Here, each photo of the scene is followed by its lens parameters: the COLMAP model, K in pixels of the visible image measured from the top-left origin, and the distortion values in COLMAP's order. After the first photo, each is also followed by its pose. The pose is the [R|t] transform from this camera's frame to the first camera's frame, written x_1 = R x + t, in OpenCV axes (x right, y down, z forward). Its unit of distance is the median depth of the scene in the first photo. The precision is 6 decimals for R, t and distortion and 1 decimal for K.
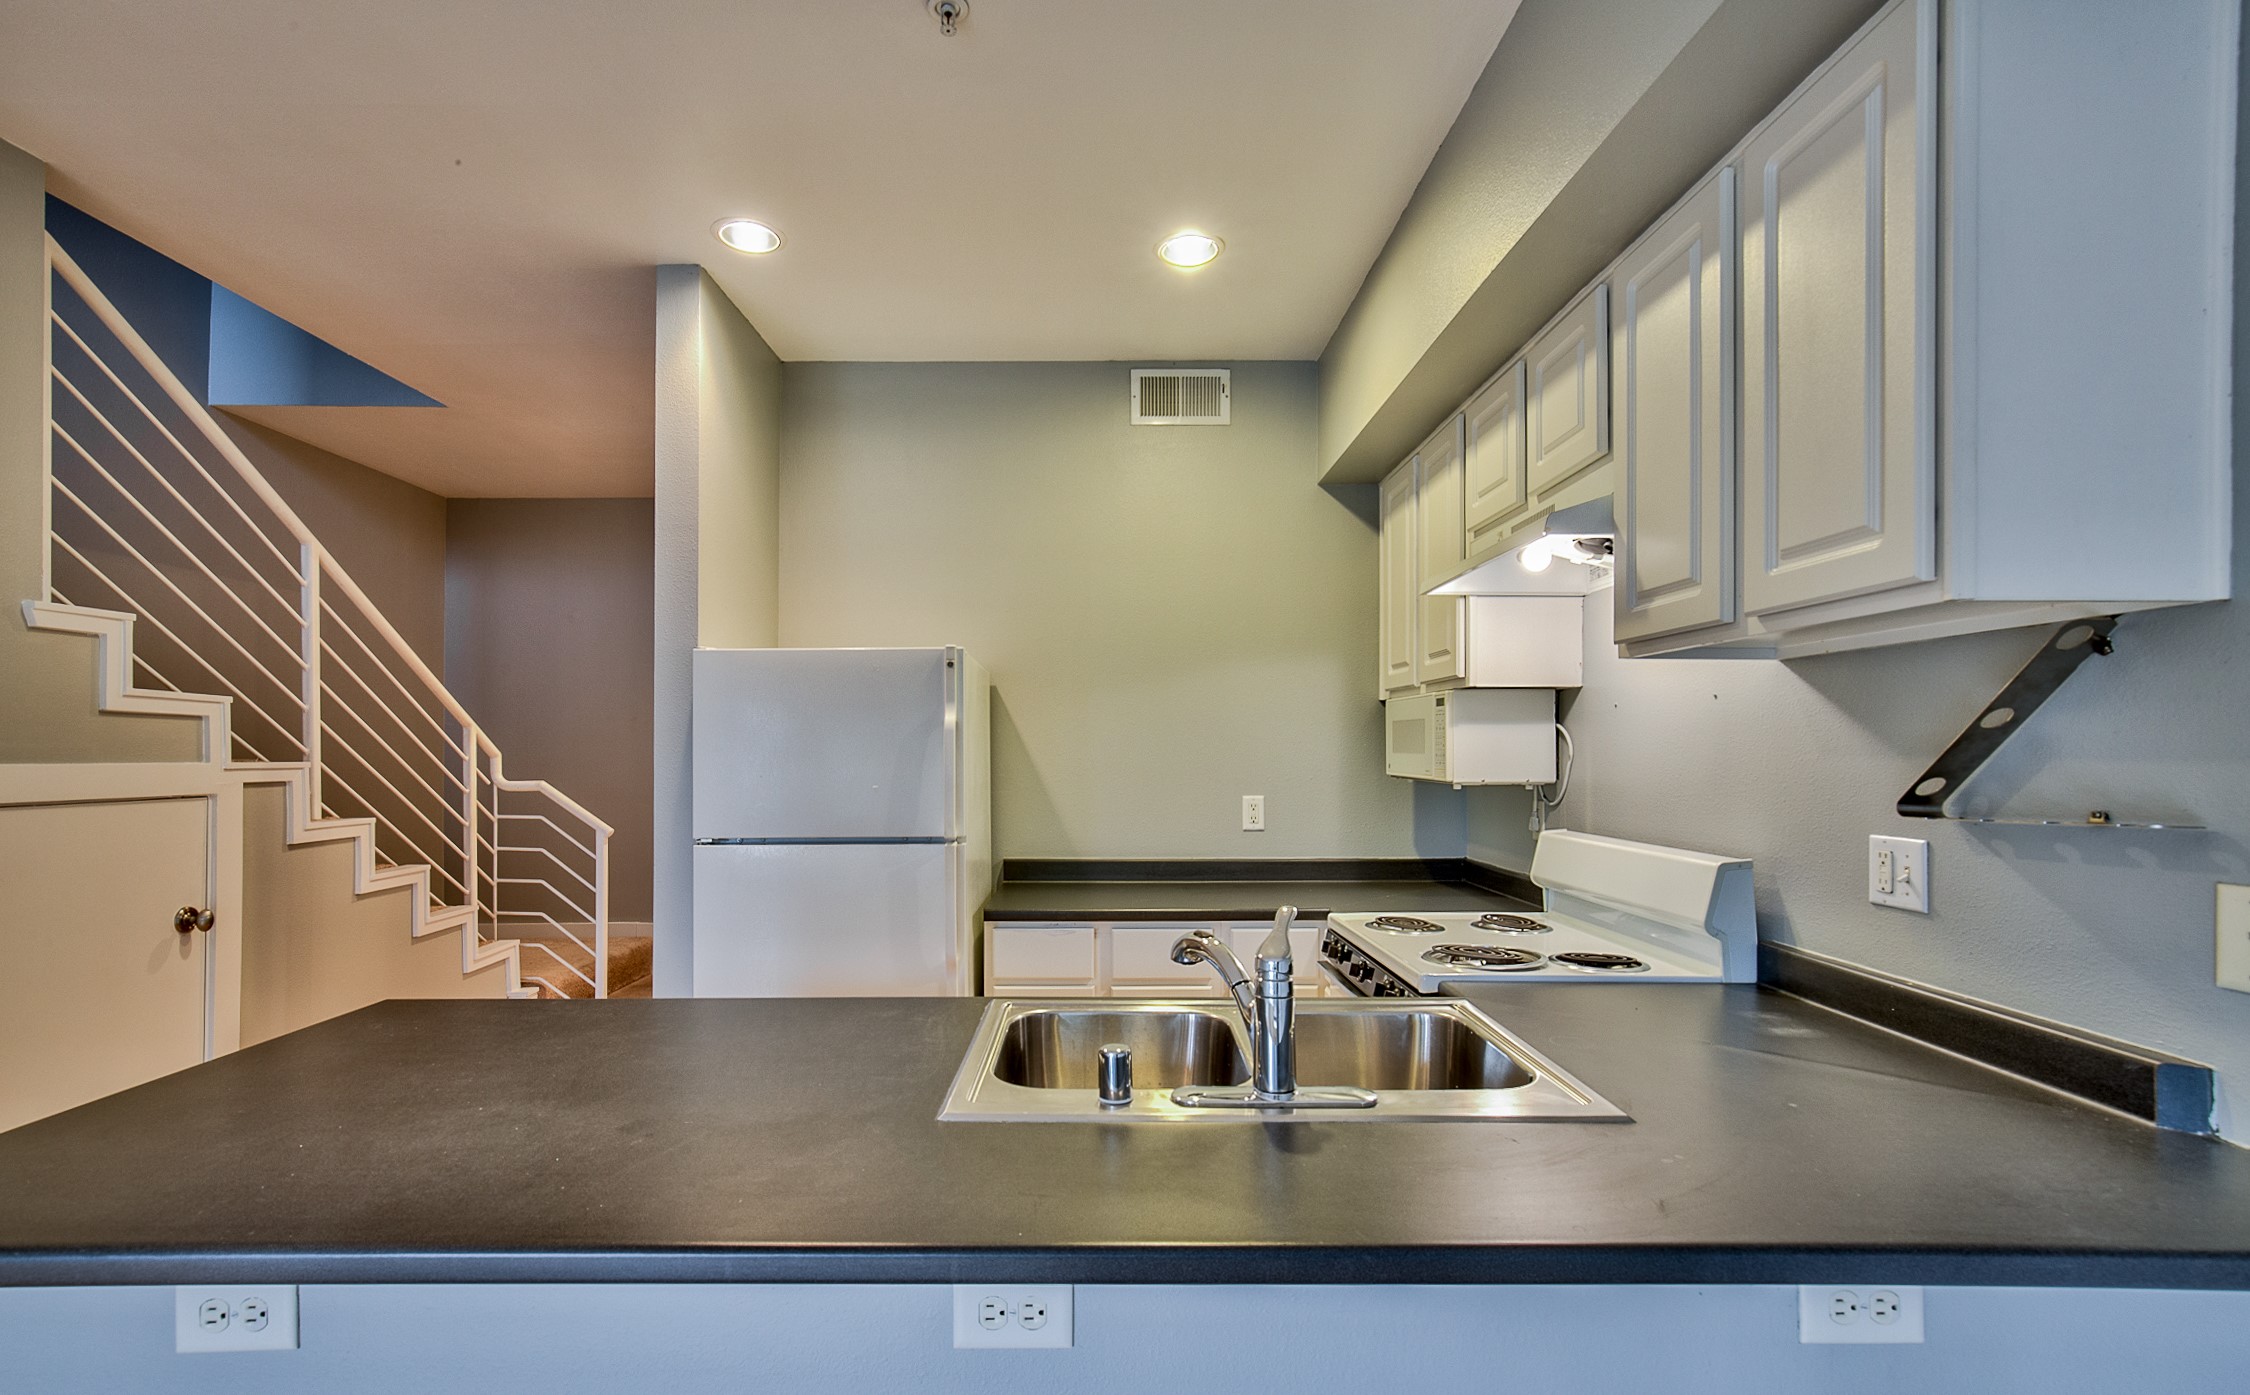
lens RADIAL K [[1009.6, 0, 1092.3], [0, 1009.6, 745.2], [0, 0, 1]] dist [-0.001155, 0.002991]
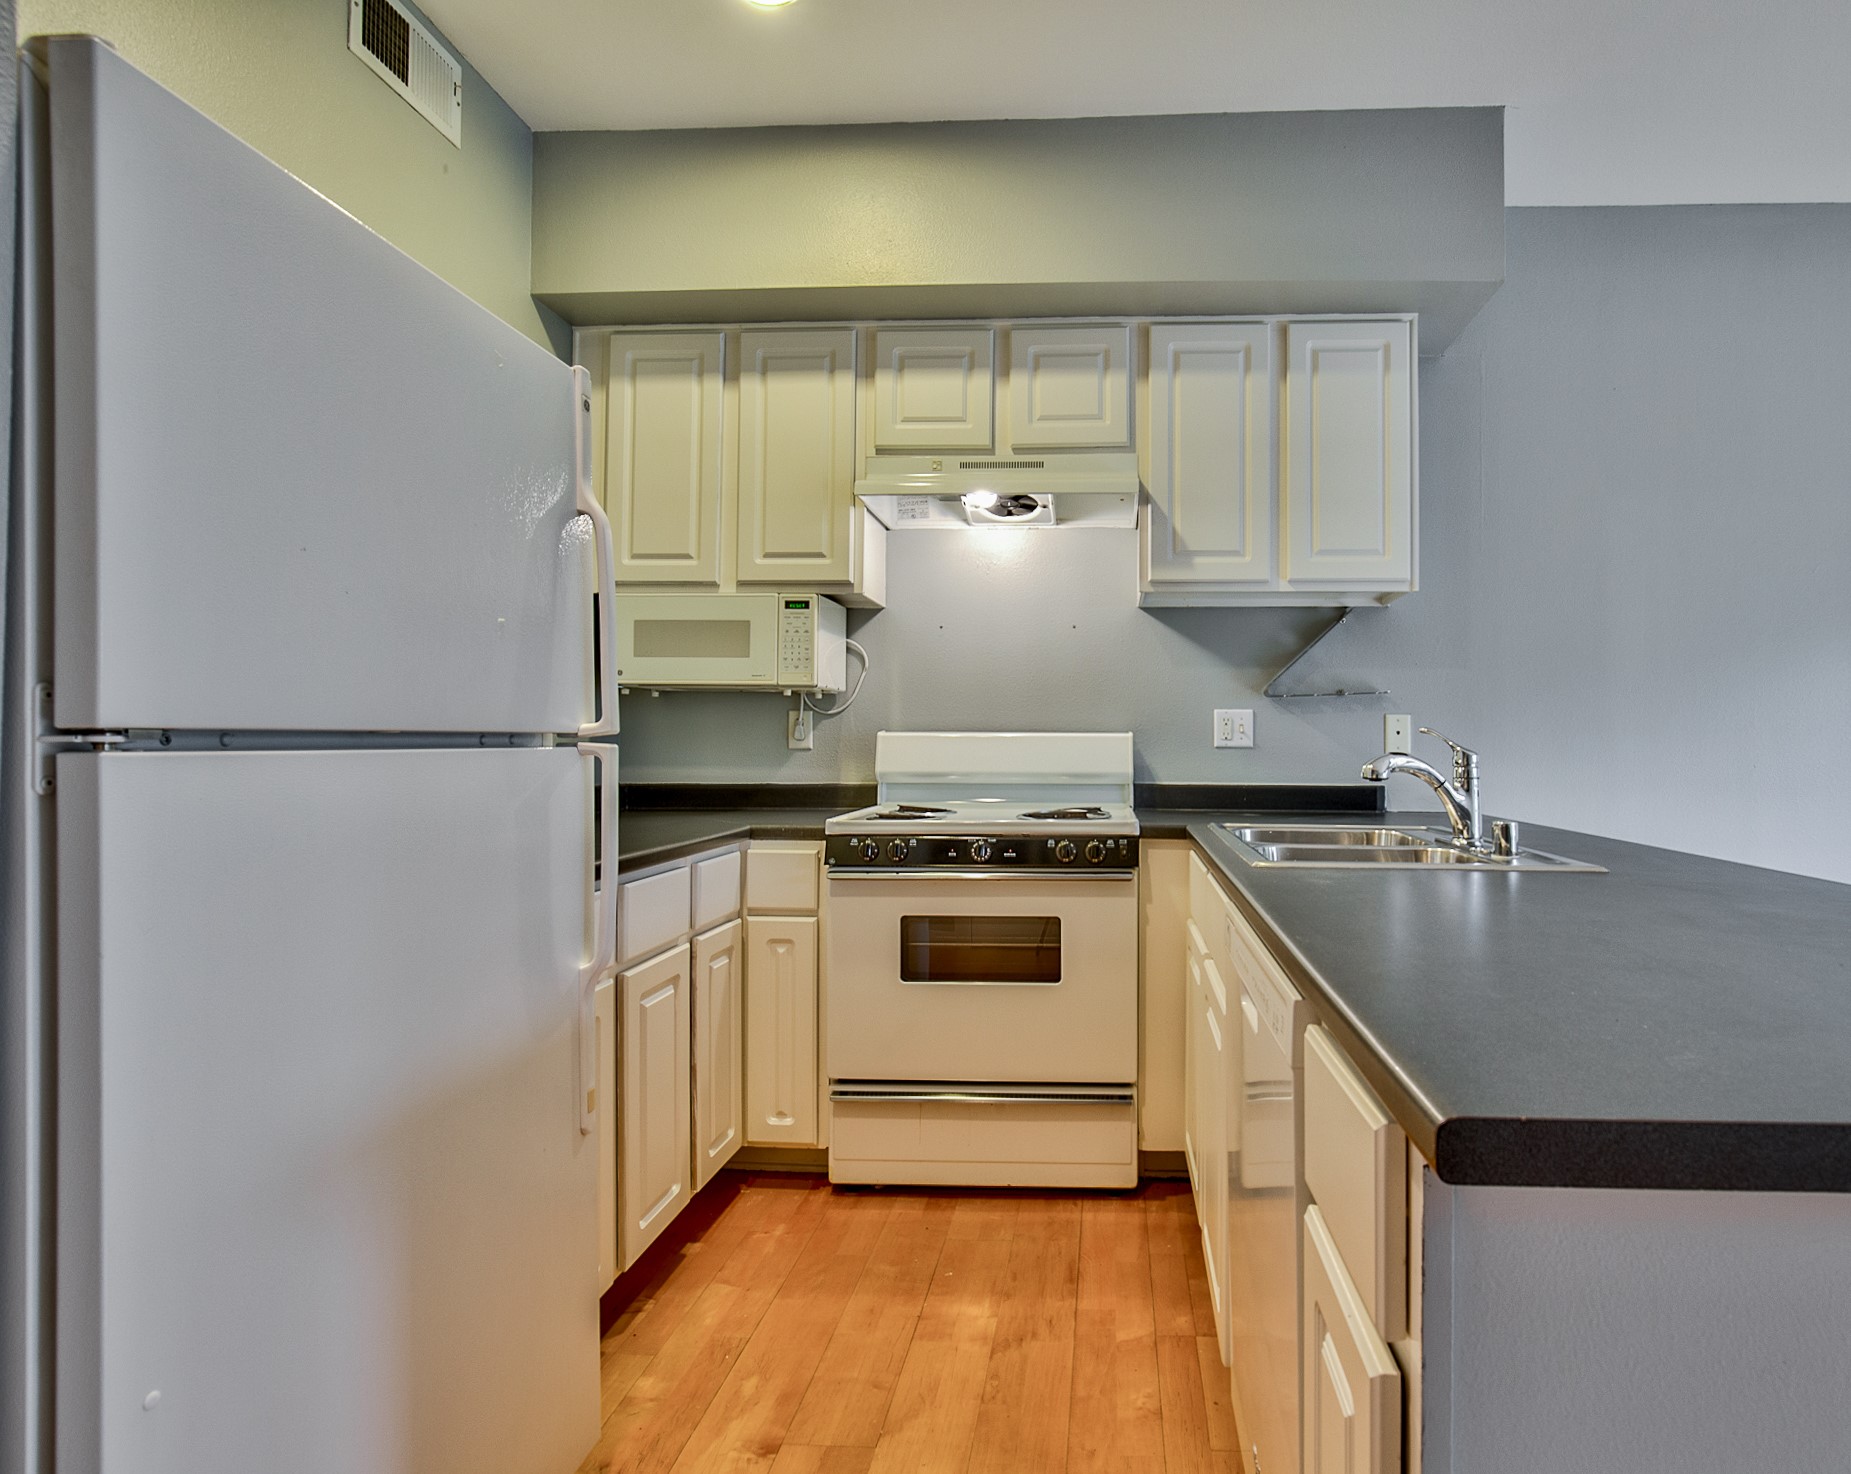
lens RADIAL K [[1028.4, 0, 1064.9], [0, 1028.4, 734.3], [0, 0, 1]] dist [-0.011985, 0.000695]
pose [[0.041854, 0.011477, 0.999058, -0.652148], [-0.009666, 0.999892, -0.011082, 0.093491], [-0.999077, -0.009193, 0.041960, 0.713411]]
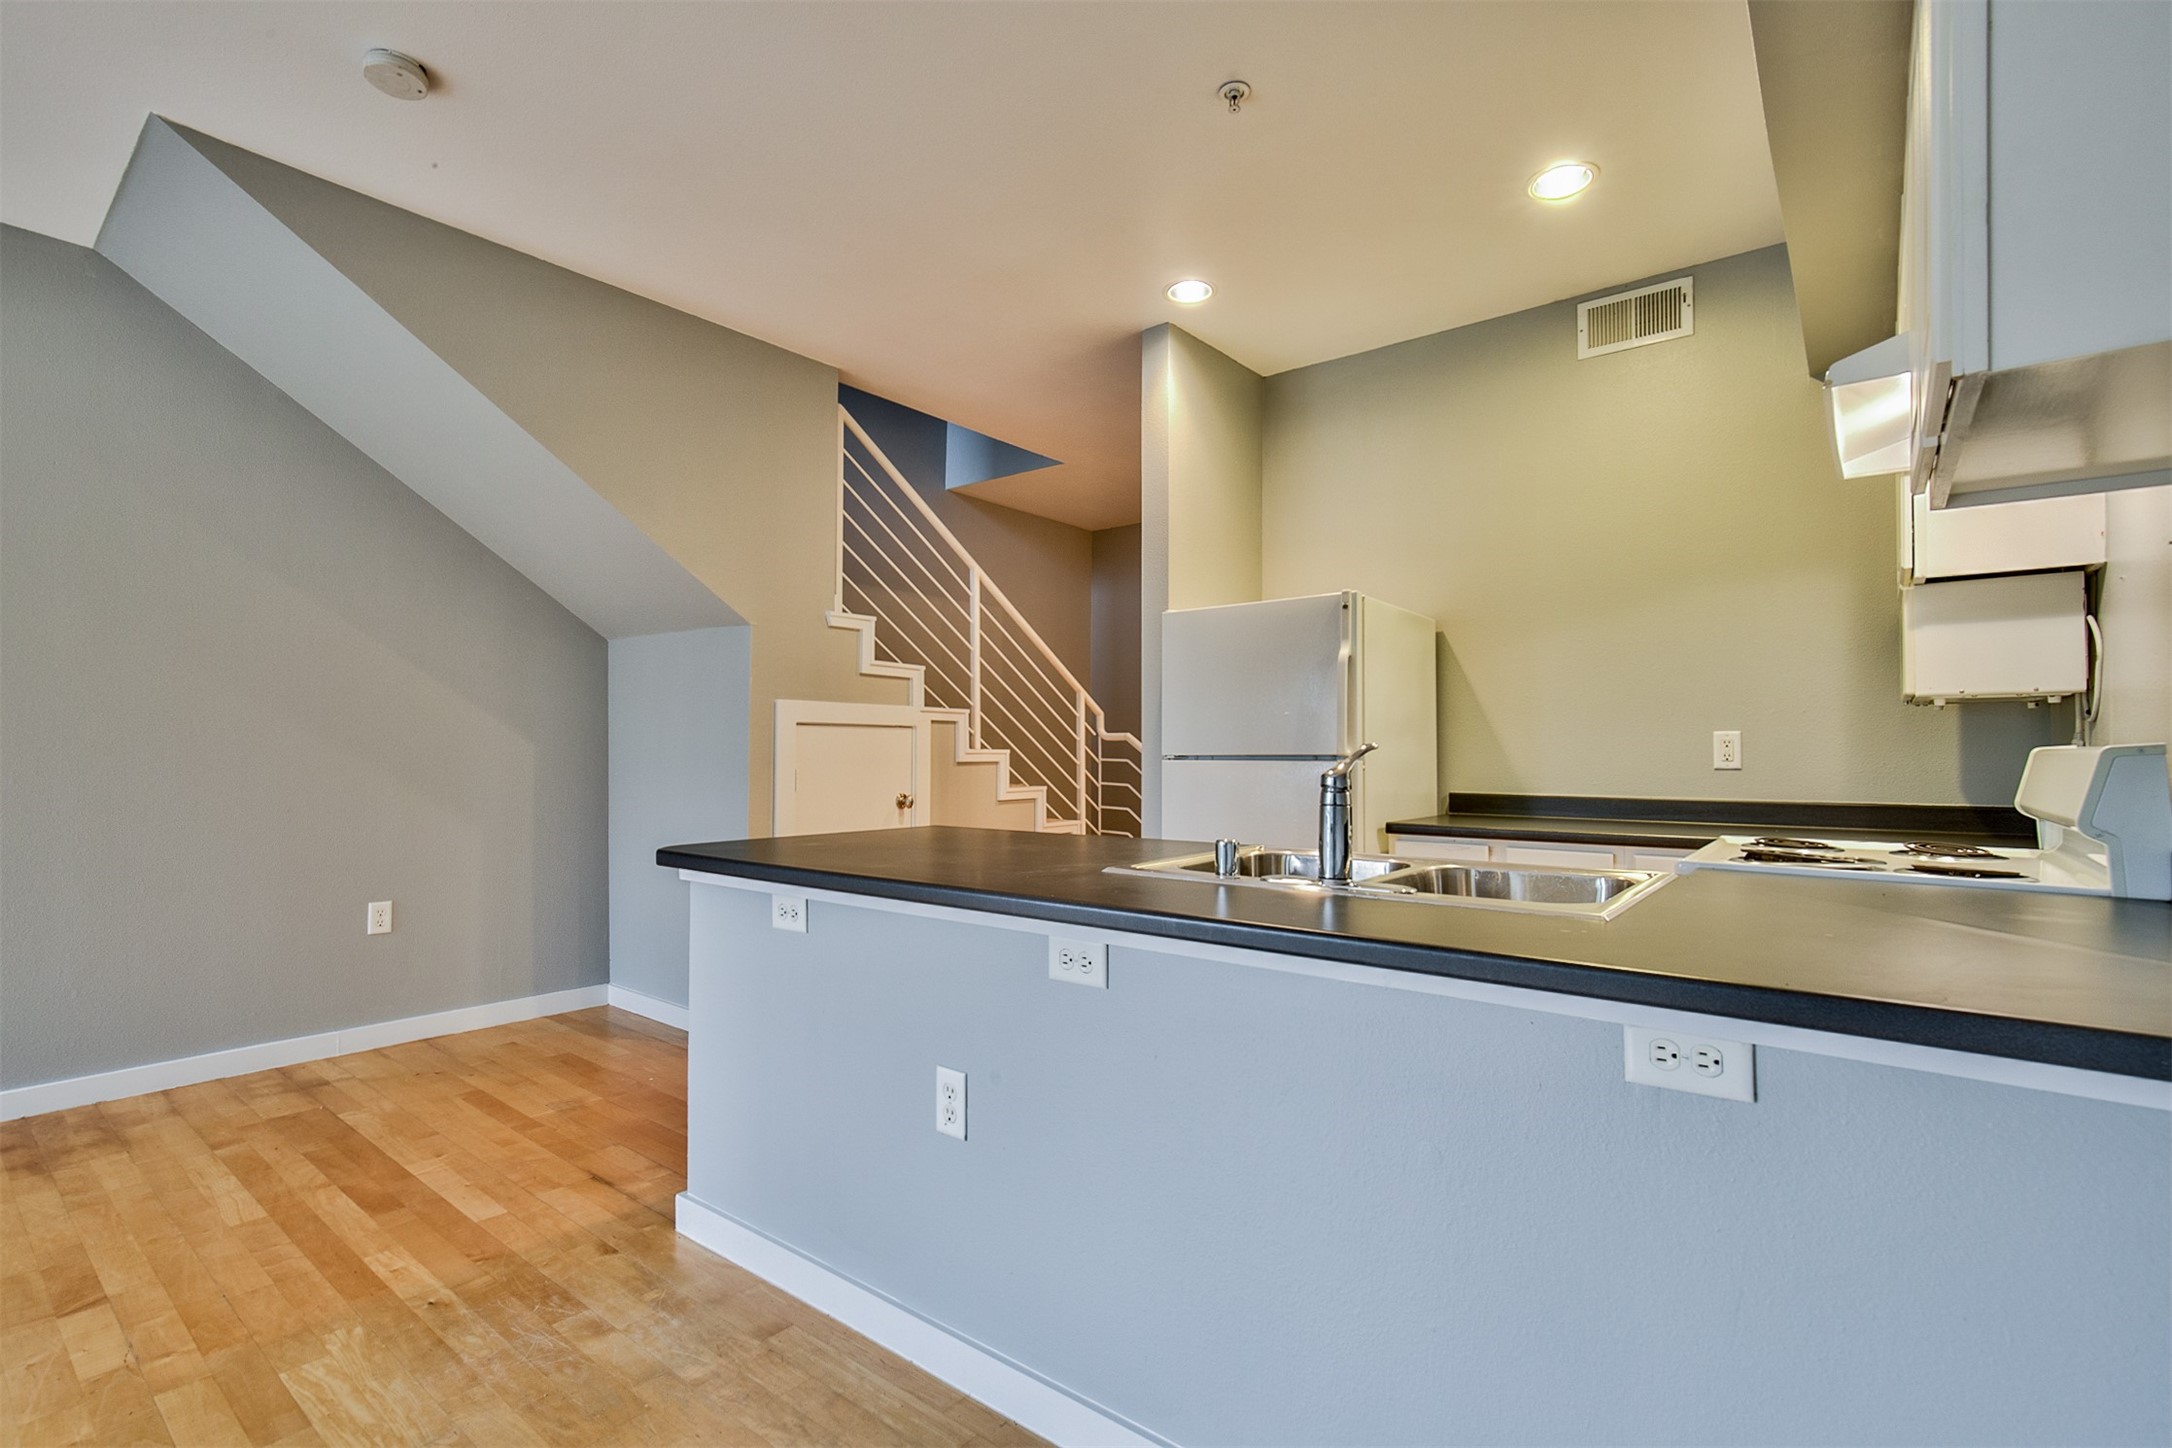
lens RADIAL K [[1001.6, 0, 1078.6], [0, 1001.6, 731.3], [0, 0, 1]] dist [-0.016667, 0.003687]
pose [[0.781862, -0.009530, -0.623379, 0.329424], [0.001298, 0.999906, -0.013659, 0.077864], [0.623450, 0.009870, 0.781801, -0.089043]]
